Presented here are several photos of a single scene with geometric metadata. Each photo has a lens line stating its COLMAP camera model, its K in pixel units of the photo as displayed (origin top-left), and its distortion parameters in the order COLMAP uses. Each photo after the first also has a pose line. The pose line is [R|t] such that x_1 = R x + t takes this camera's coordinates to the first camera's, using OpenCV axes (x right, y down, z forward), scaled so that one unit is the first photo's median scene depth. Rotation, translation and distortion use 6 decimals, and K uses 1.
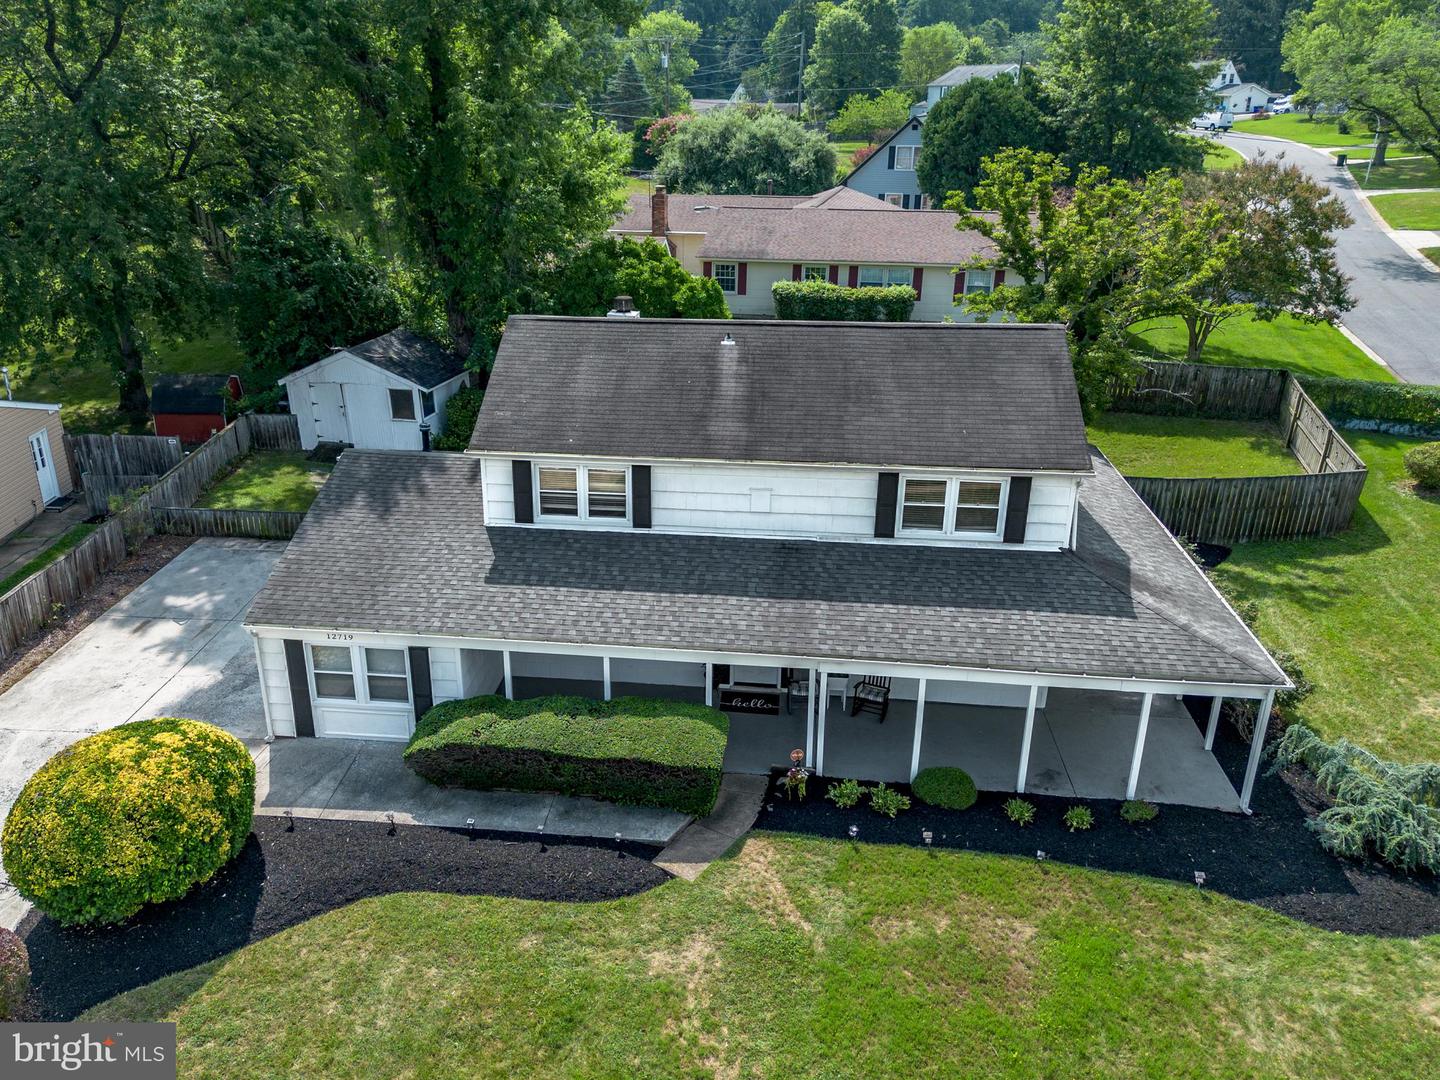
lens RADIAL K [[1186.8, 0, 720.0], [0, 1186.8, 540.0], [0, 0, 1]] dist [0.036227, -0.018318]
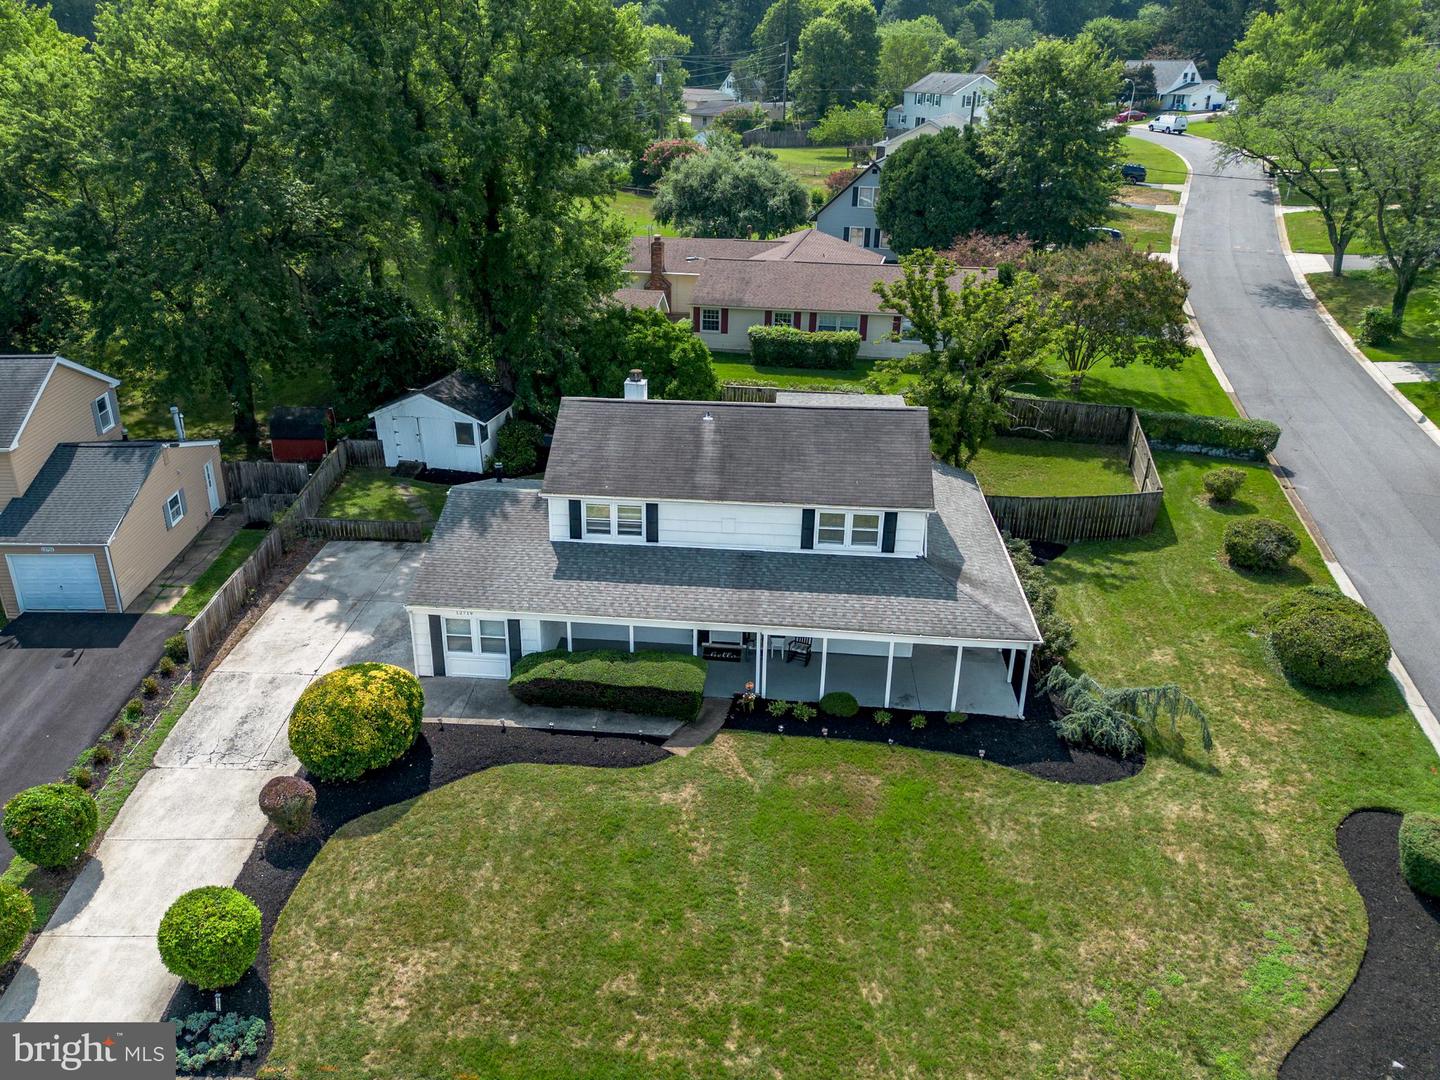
lens RADIAL K [[1186.8, 0, 720.0], [0, 1186.8, 540.0], [0, 0, 1]] dist [0.036227, -0.018318]
pose [[0.999985, -0.002207, 0.005096, 0.015839], [0.002059, 0.999579, 0.028949, -0.060237], [-0.005158, -0.028938, 0.999568, -0.573614]]
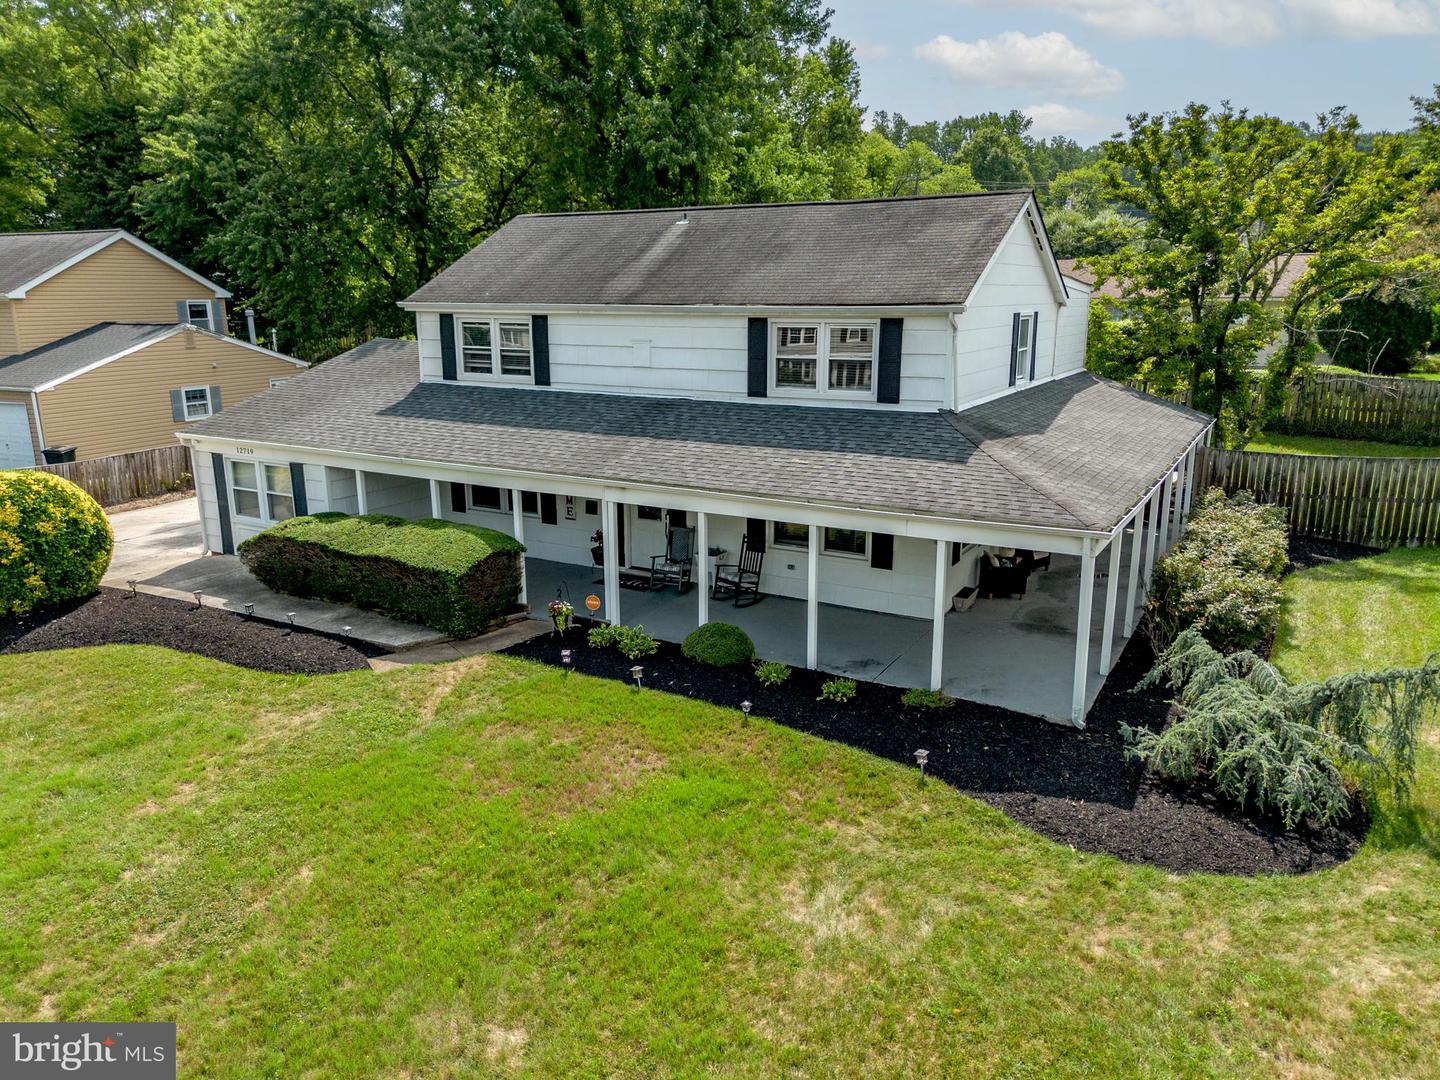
lens RADIAL K [[1108.7, 0, 719.3], [0, 1108.7, 518.5], [0, 0, 1]] dist [0.030775, -0.004917]
pose [[0.915676, 0.079221, -0.394032, 0.455744], [-0.139068, 0.982274, -0.125686, 0.200713], [0.377091, 0.169885, 0.910462, 0.248320]]
